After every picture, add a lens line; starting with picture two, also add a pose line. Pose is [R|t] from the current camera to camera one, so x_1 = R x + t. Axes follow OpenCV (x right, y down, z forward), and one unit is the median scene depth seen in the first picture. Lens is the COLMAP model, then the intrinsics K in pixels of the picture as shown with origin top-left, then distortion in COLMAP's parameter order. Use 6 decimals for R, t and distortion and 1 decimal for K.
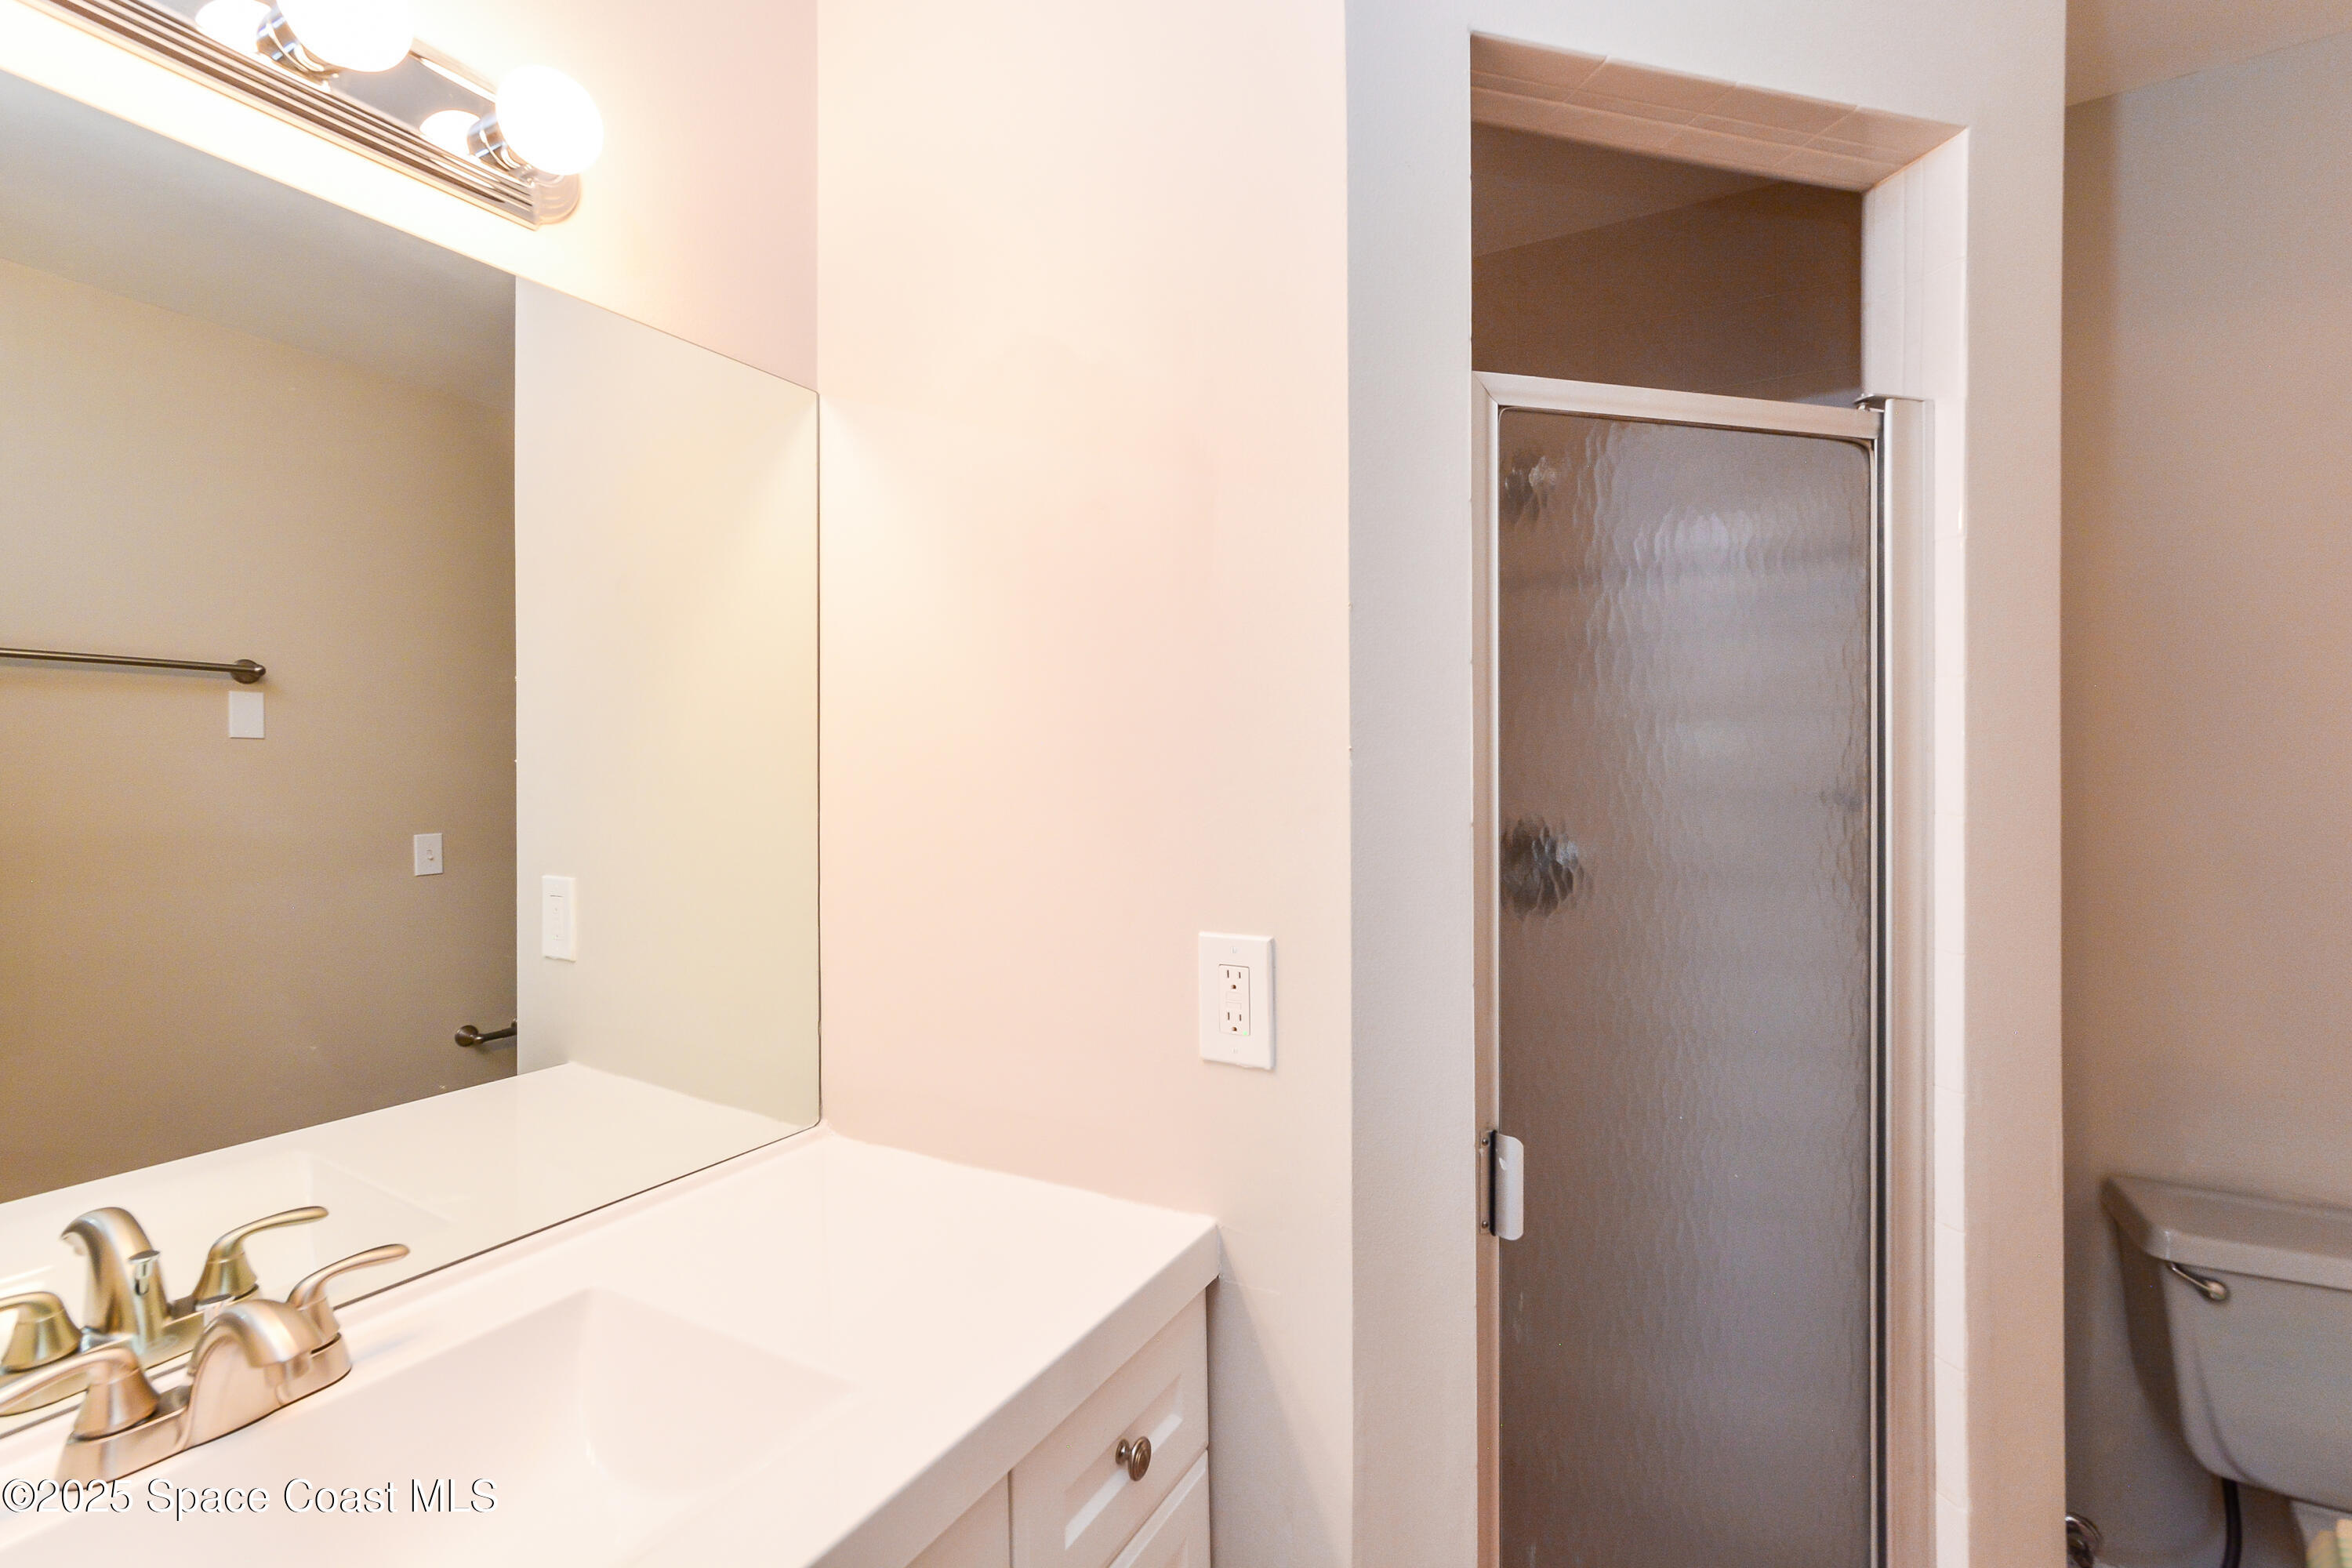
lens RADIAL K [[1036.6, 0, 1182.1], [0, 1036.6, 776.9], [0, 0, 1]] dist [-0.014996, 0.000267]
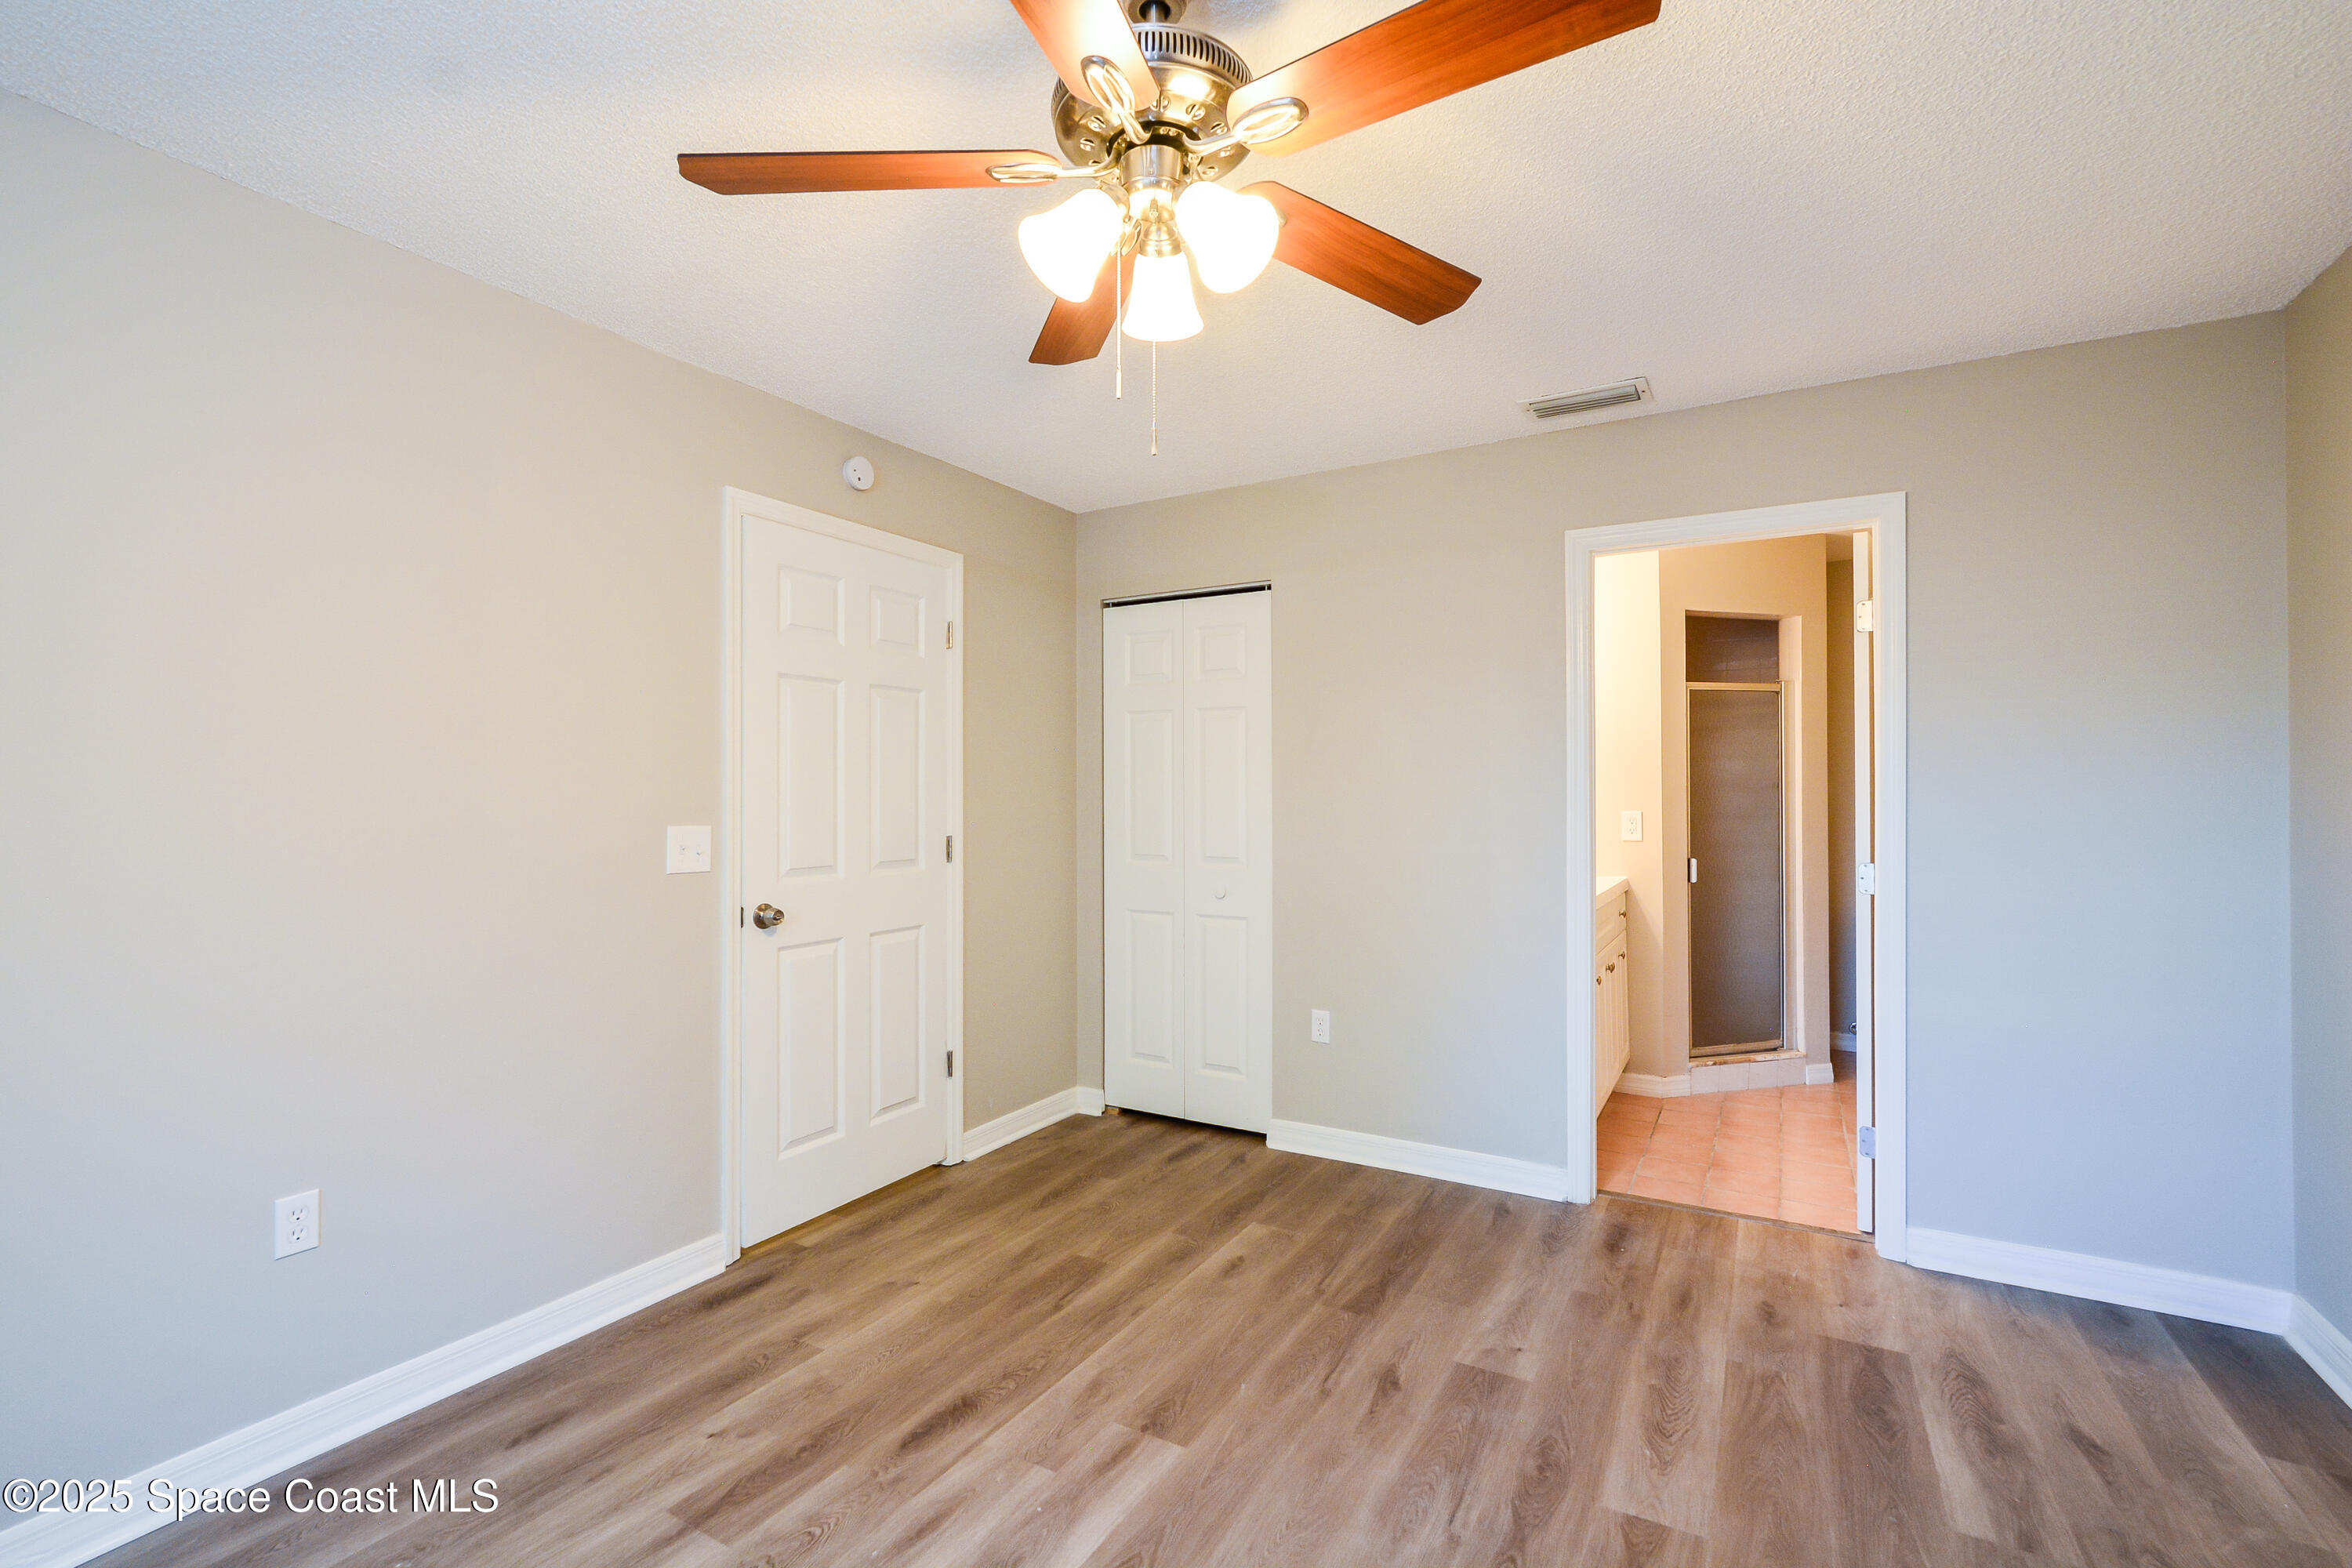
lens RADIAL K [[1036.6, 0, 1169.0], [0, 1036.6, 785.3], [0, 0, 1]] dist [-0.014996, 0.000267]
pose [[0.999602, 0.008569, 0.026863, -1.977277], [-0.008363, 0.999935, -0.007803, 0.090428], [-0.026928, 0.007575, 0.999609, -3.233208]]
